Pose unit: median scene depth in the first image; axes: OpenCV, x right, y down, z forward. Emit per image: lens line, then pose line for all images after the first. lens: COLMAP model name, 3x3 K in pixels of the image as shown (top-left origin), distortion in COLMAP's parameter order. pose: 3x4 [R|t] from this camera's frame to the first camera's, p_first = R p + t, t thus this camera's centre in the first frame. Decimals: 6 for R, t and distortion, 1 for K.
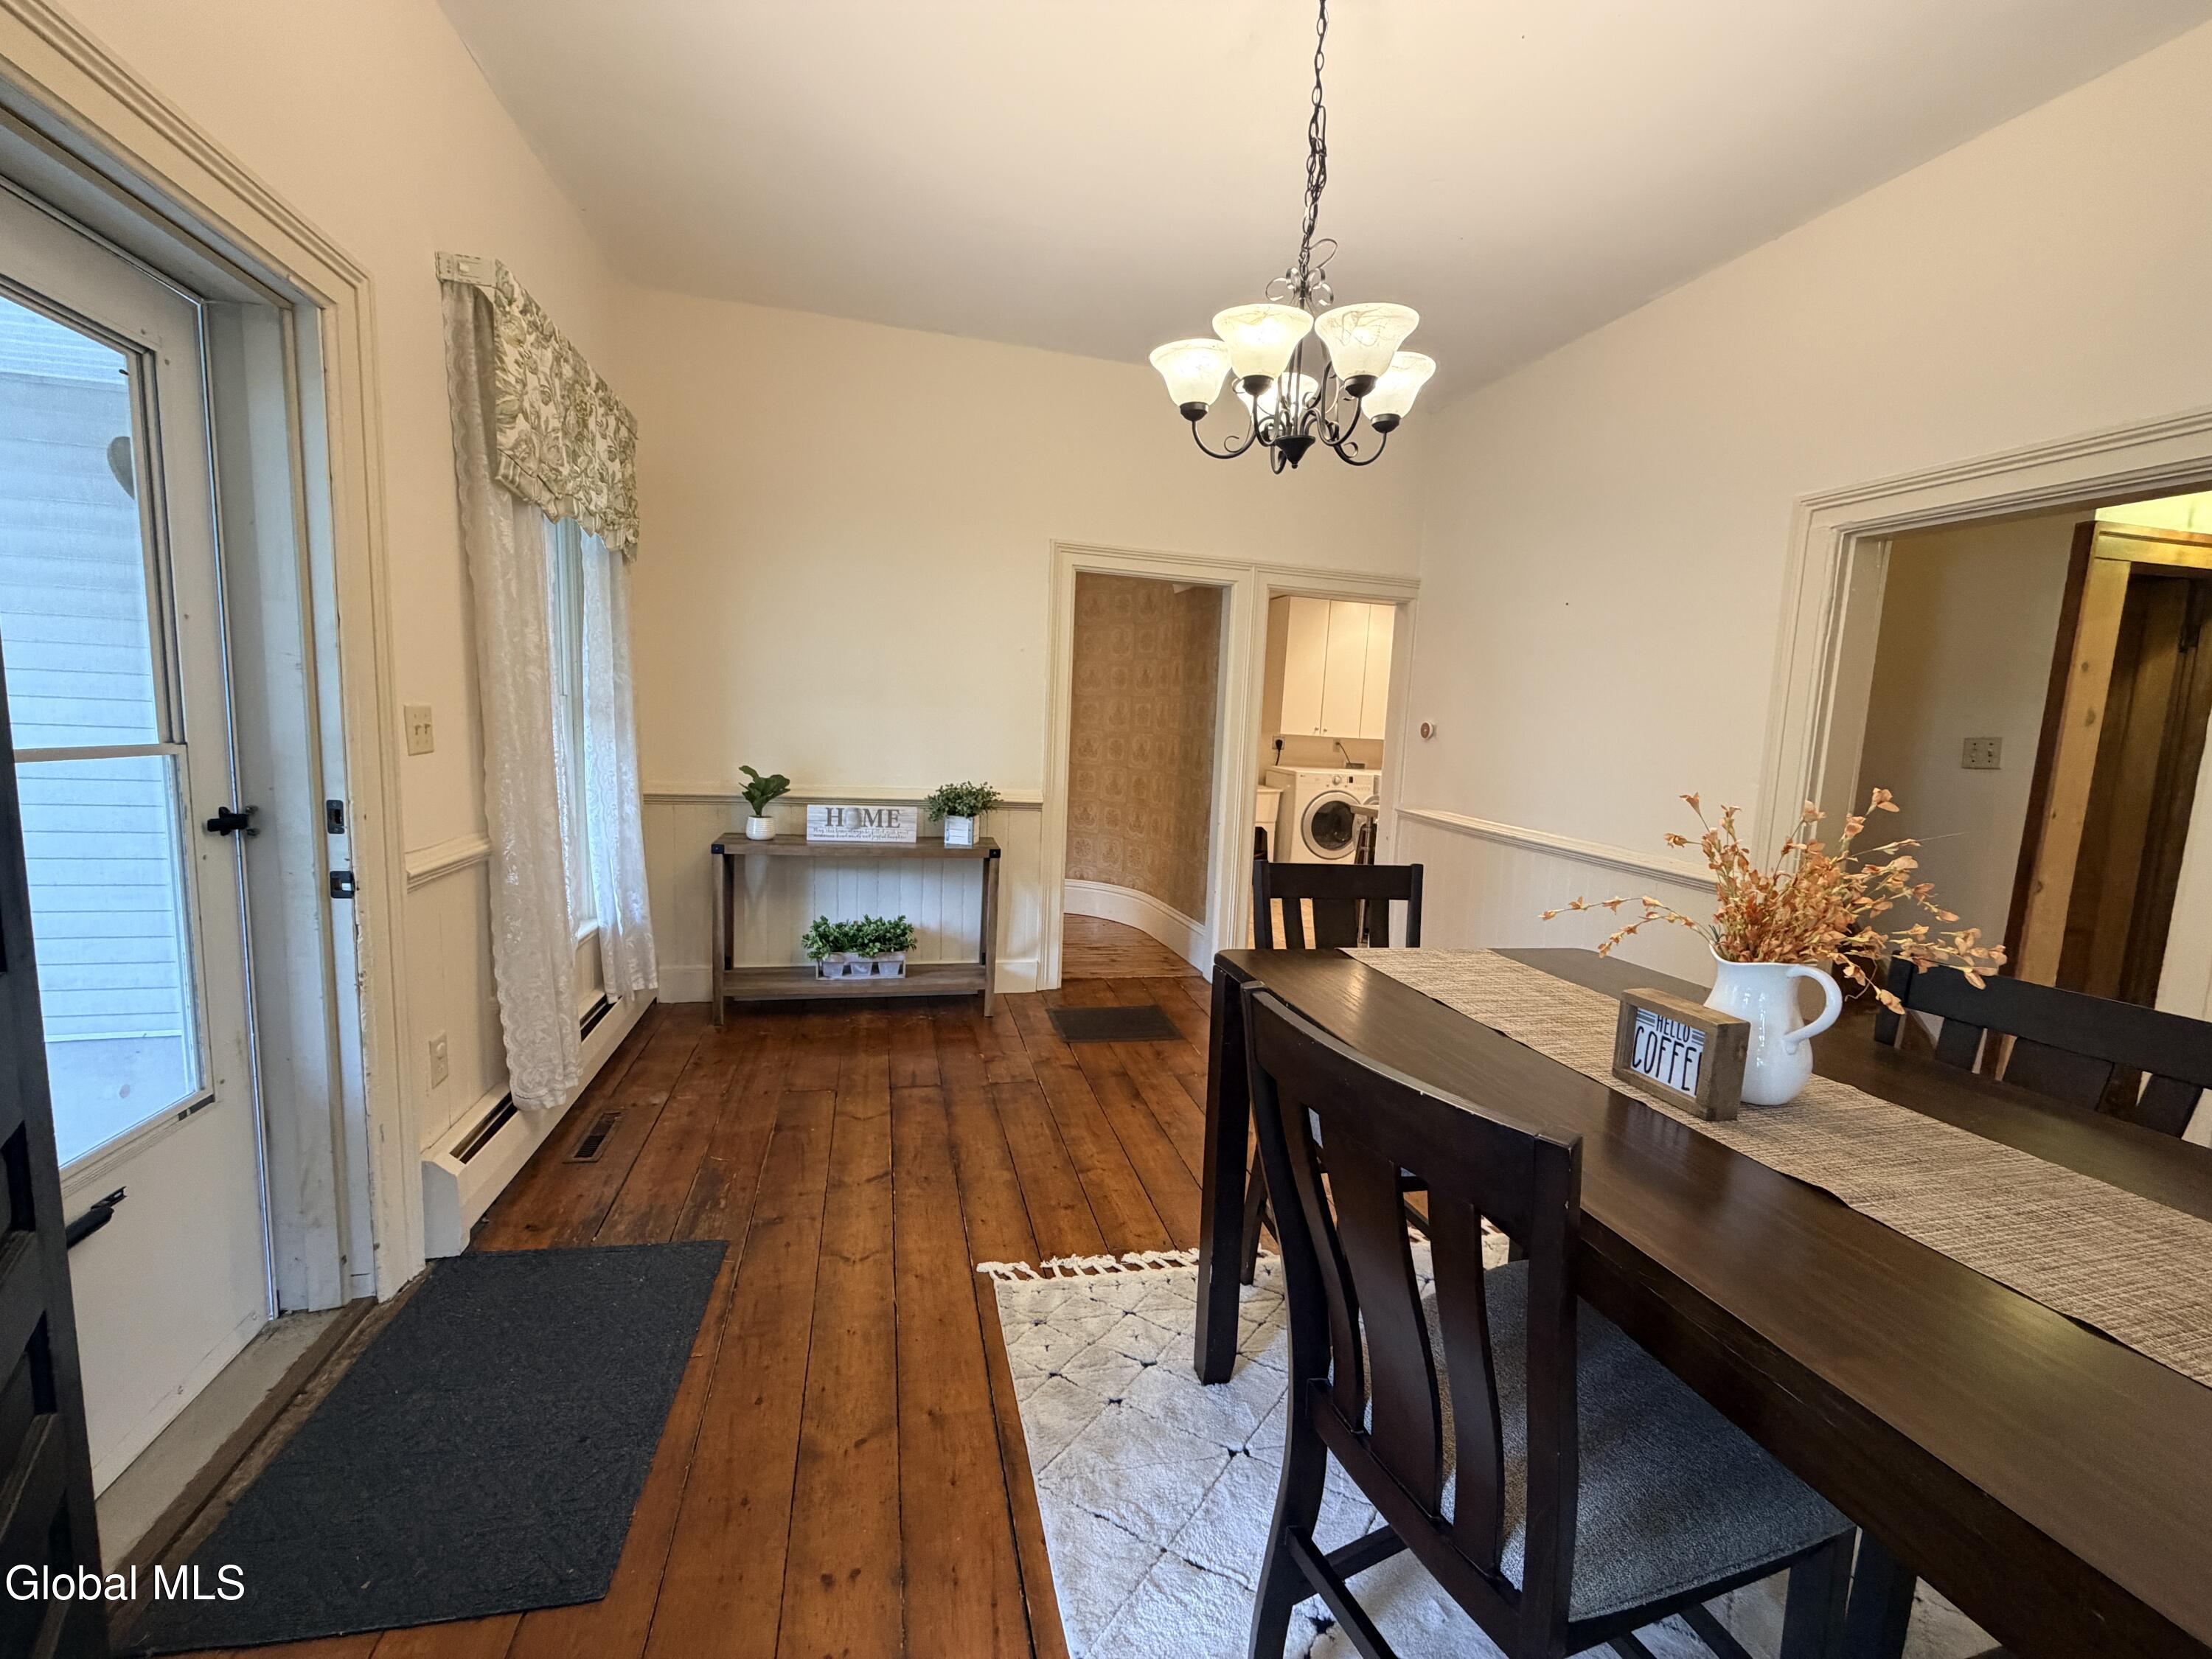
lens RADIAL K [[880.2, 0, 1101.2], [0, 880.2, 827.5], [0, 0, 1]] dist [0.001161, -0.000809]
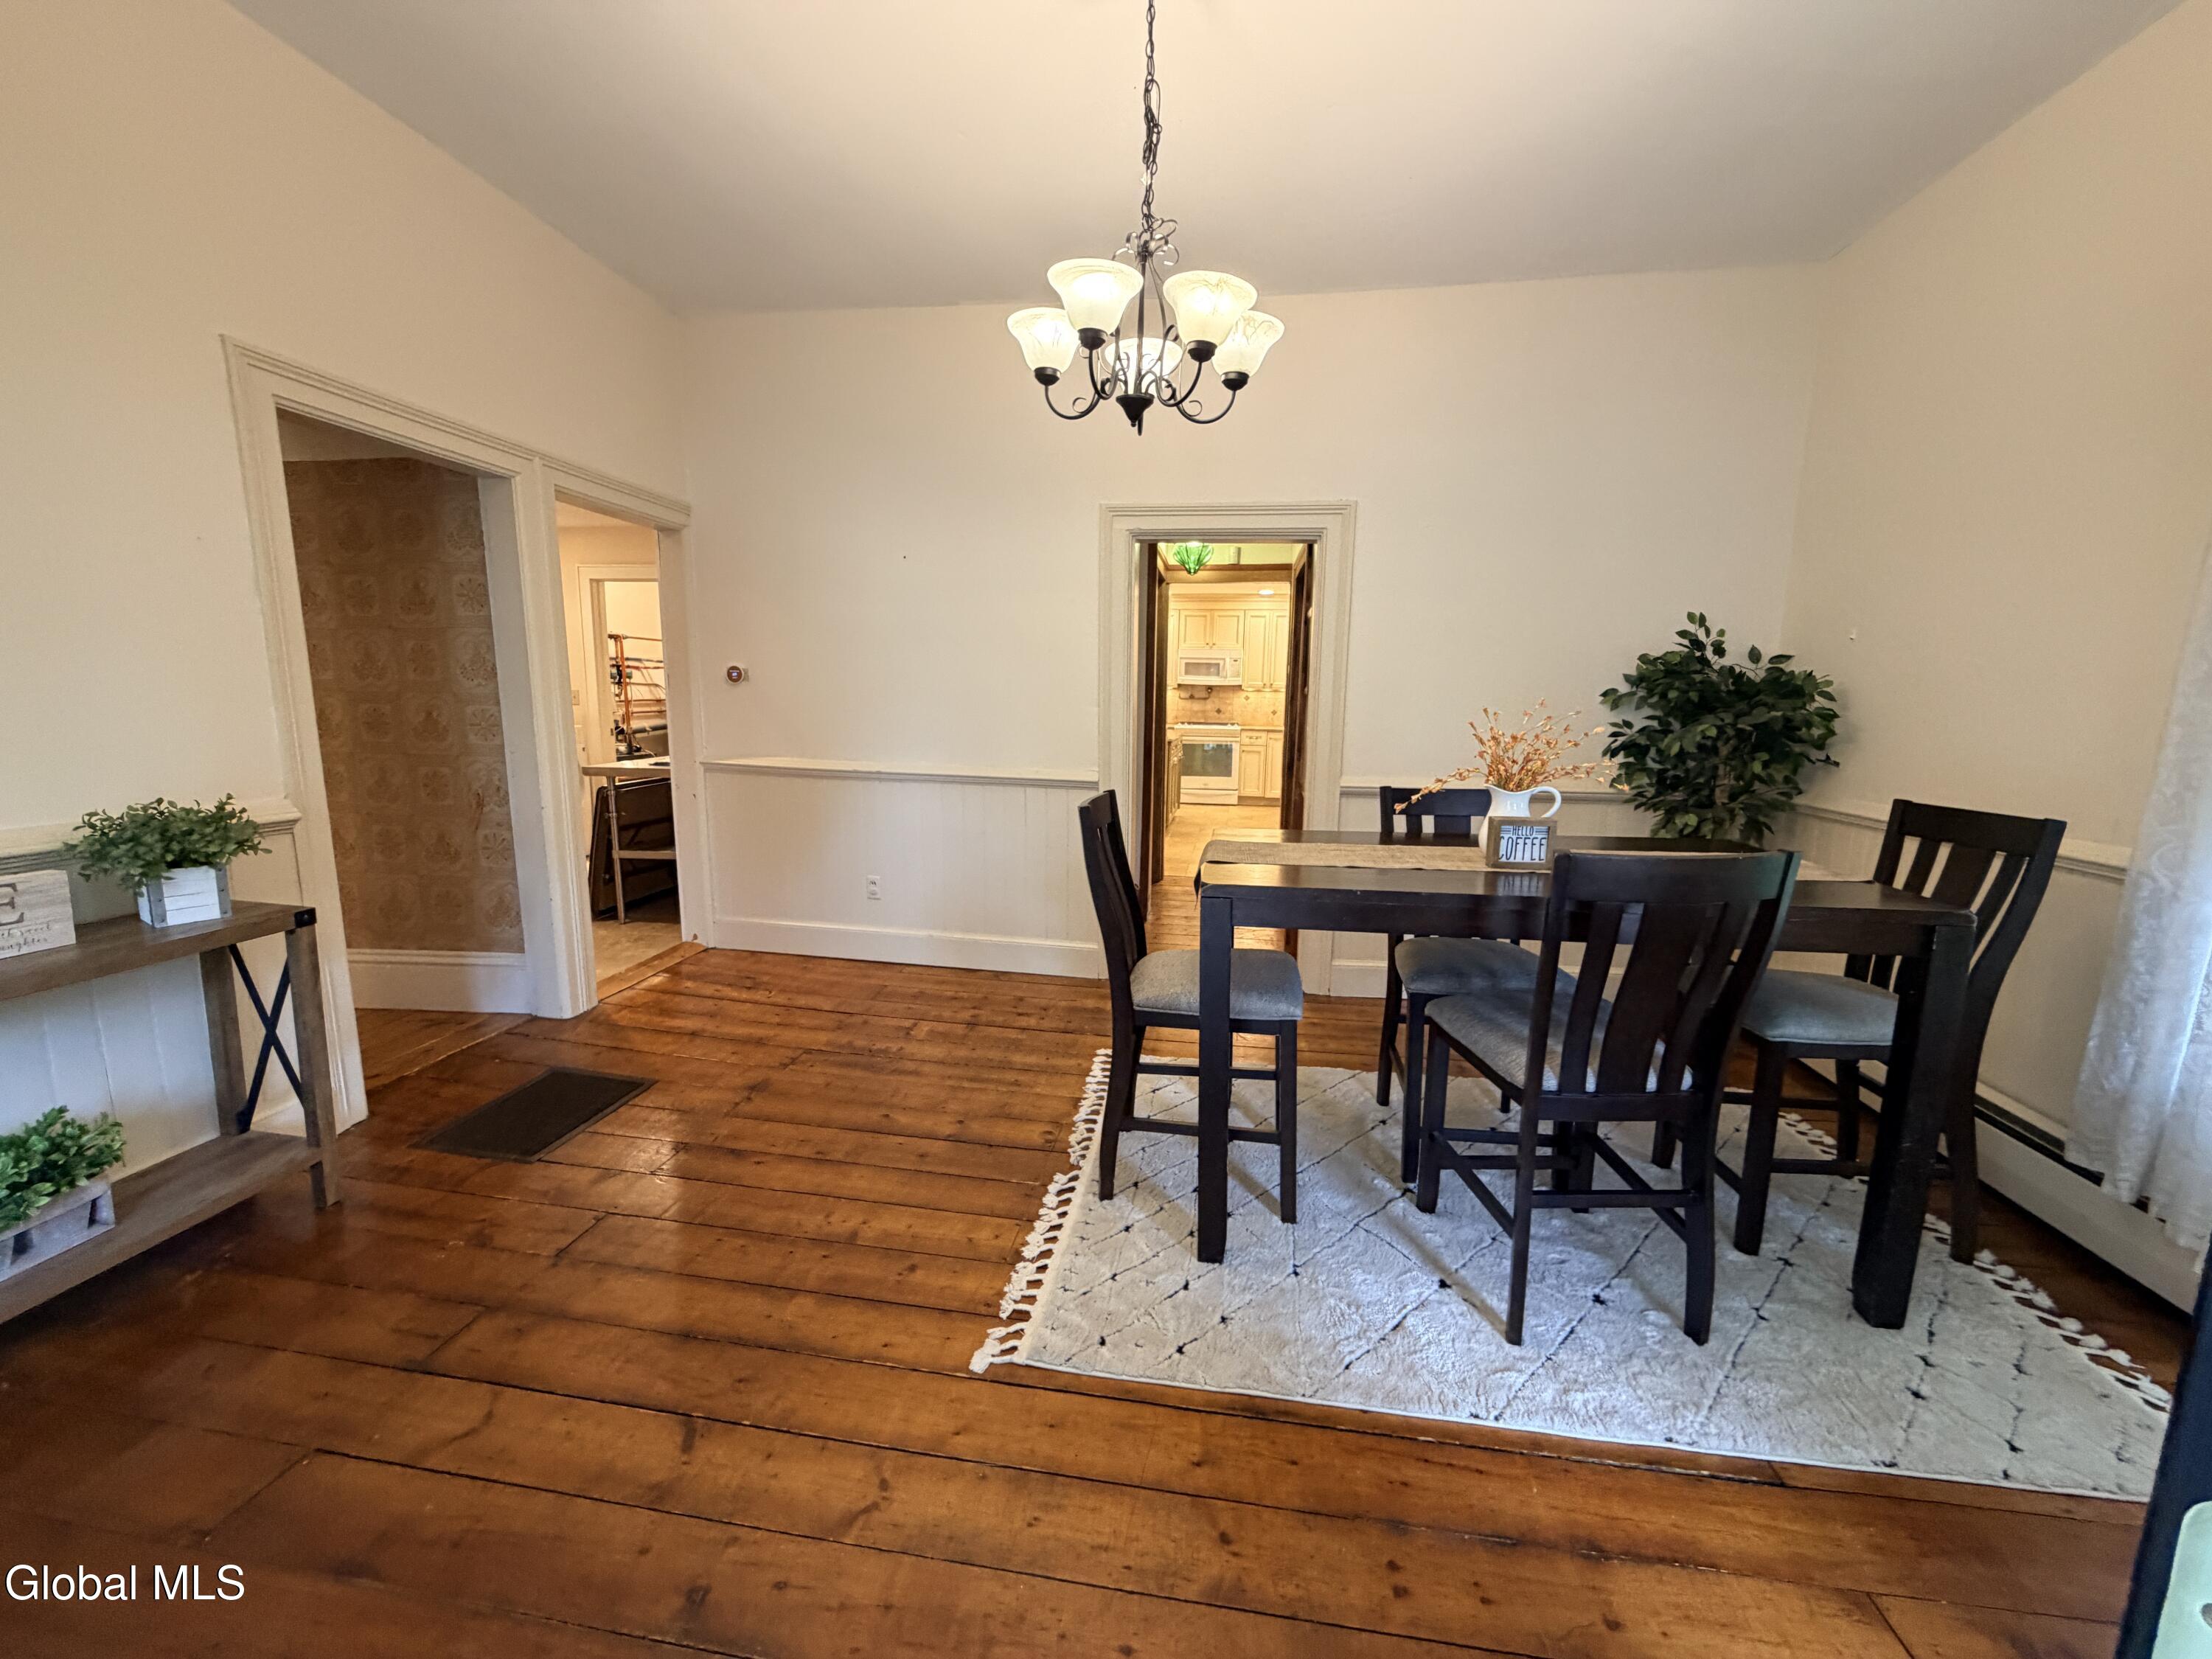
lens RADIAL K [[880.2, 0, 1103.1], [0, 880.2, 827.2], [0, 0, 1]] dist [0.001161, -0.000809]
pose [[0.384031, -0.181285, 0.905349, -0.652013], [0.117480, 0.982160, 0.146833, -0.075596], [-0.915816, 0.049972, 0.398477, 0.498812]]
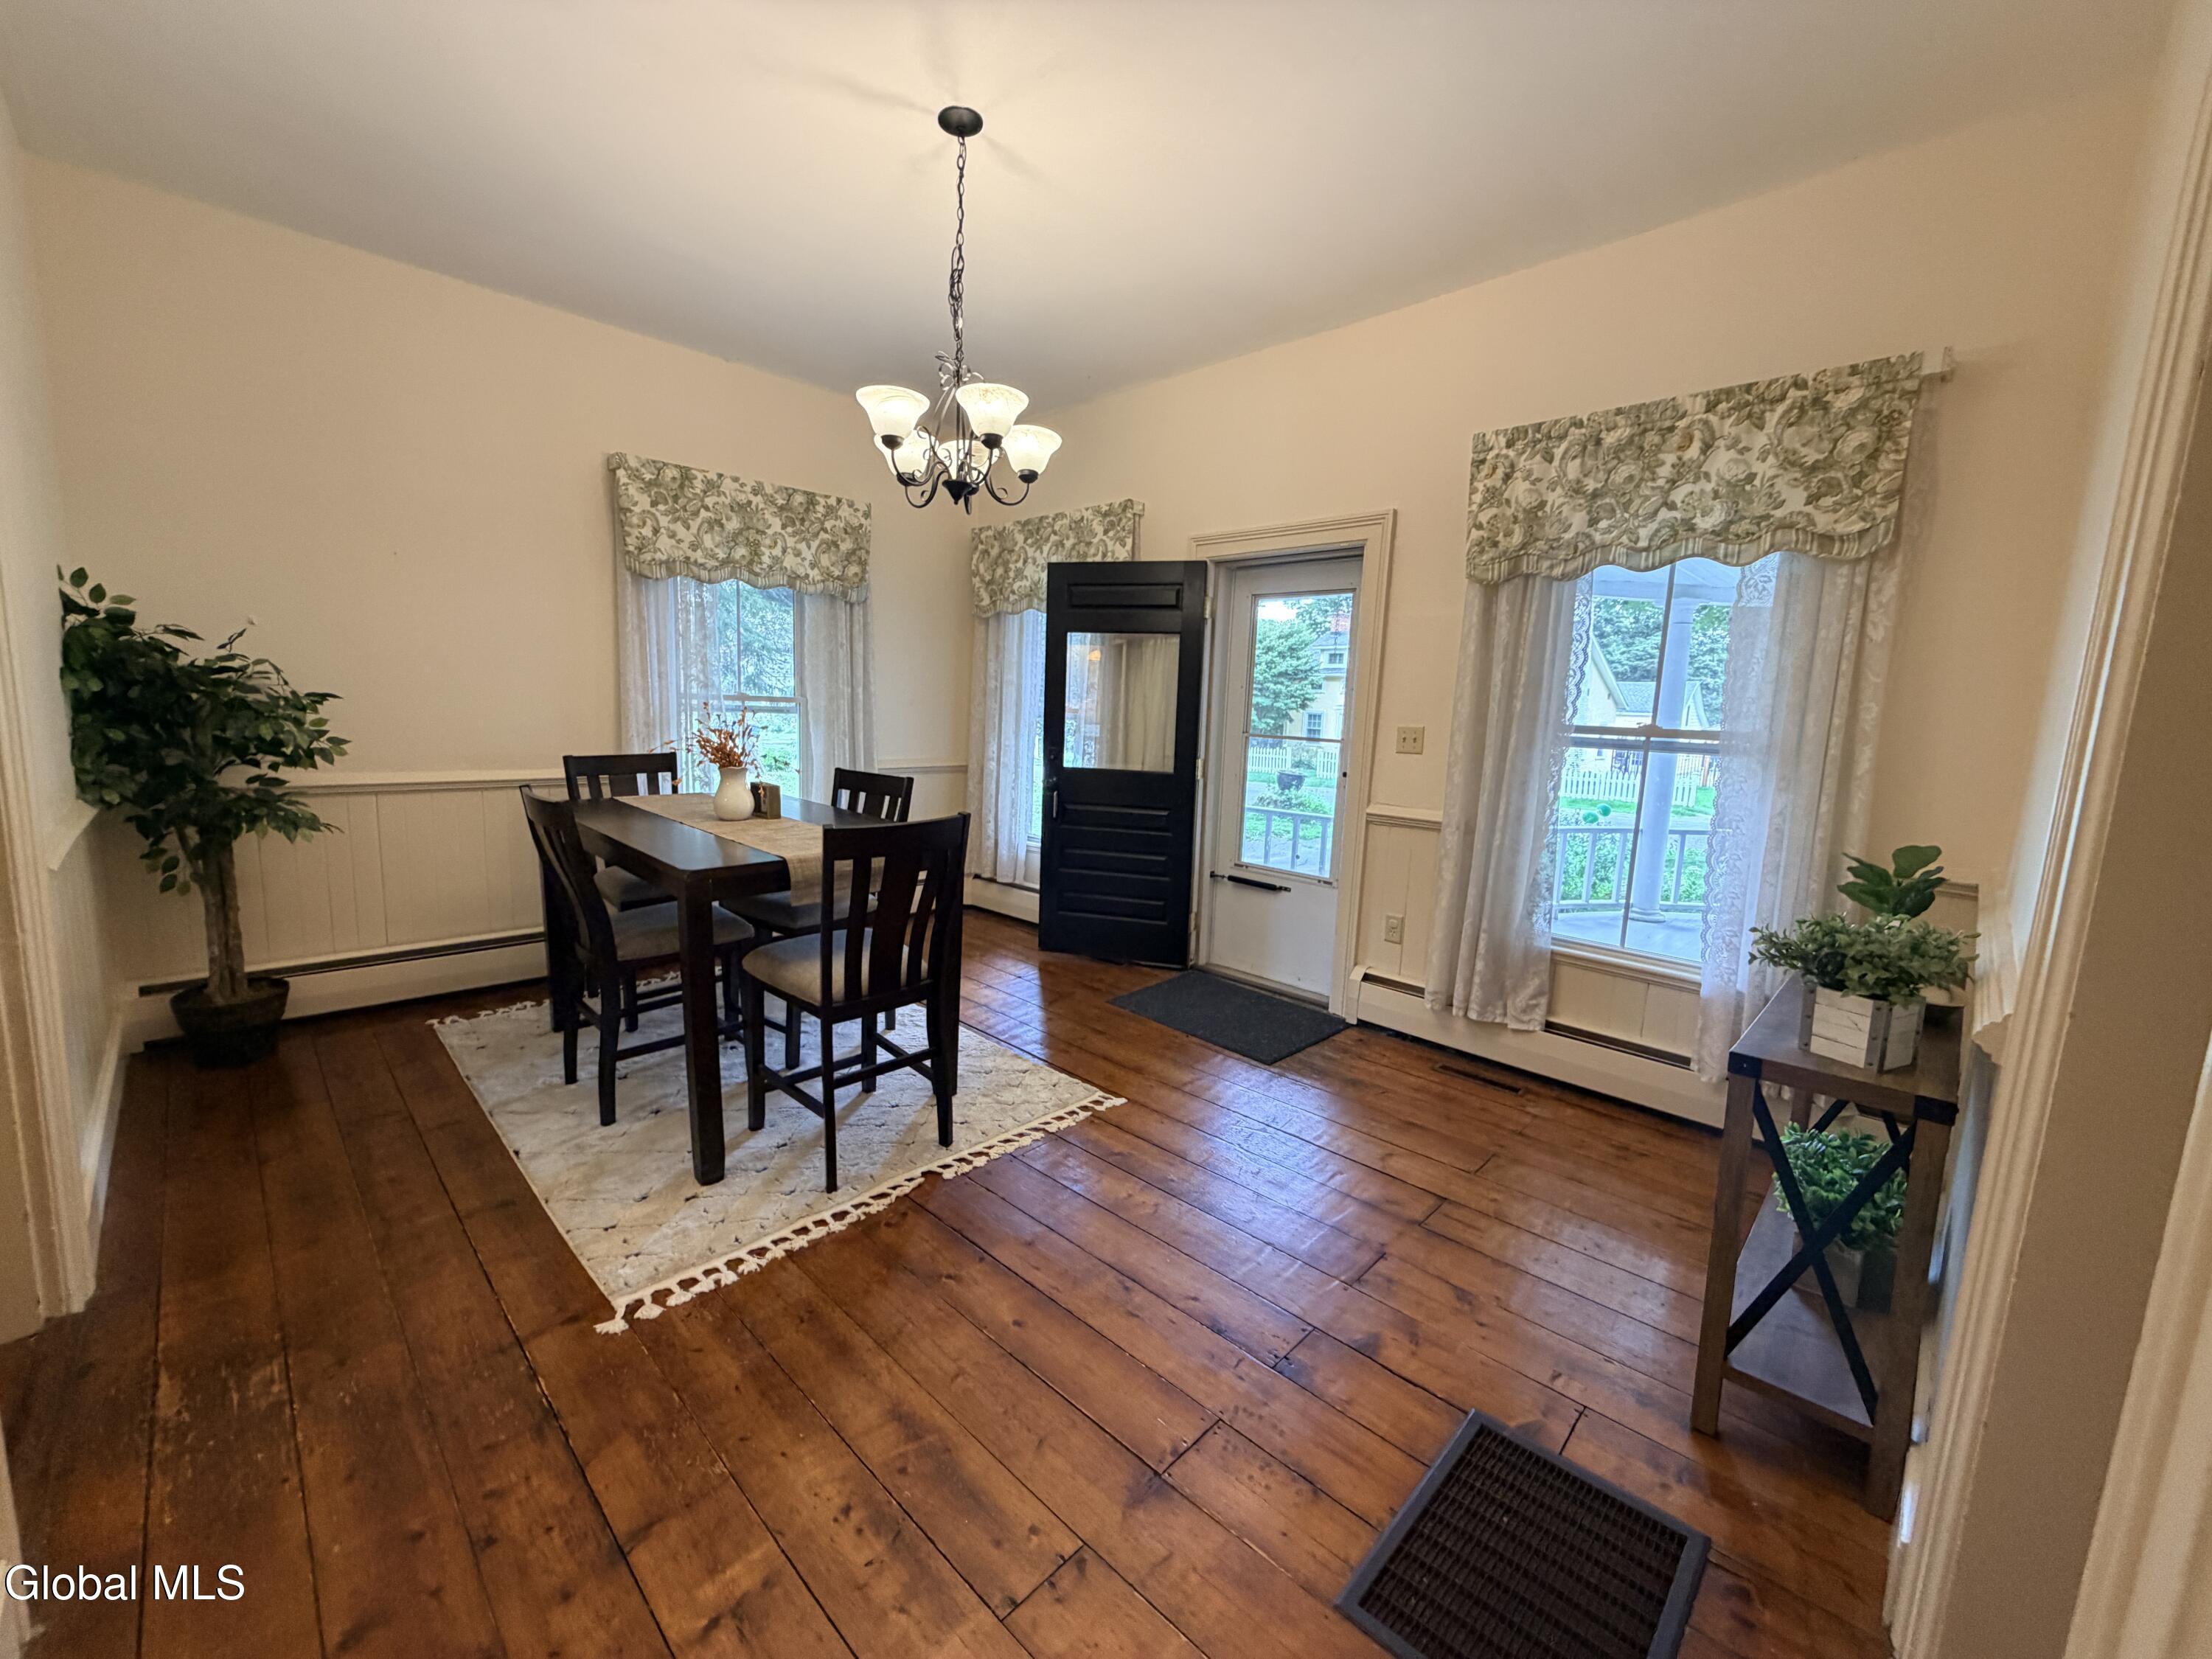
lens RADIAL K [[880.2, 0, 1102.9], [0, 880.2, 828.9], [0, 0, 1]] dist [0.001161, -0.000809]
pose [[-0.849255, -0.001895, -0.527979, 0.573679], [-0.140446, 0.964776, 0.222444, -0.204605], [0.508960, 0.263064, -0.819608, 1.821450]]
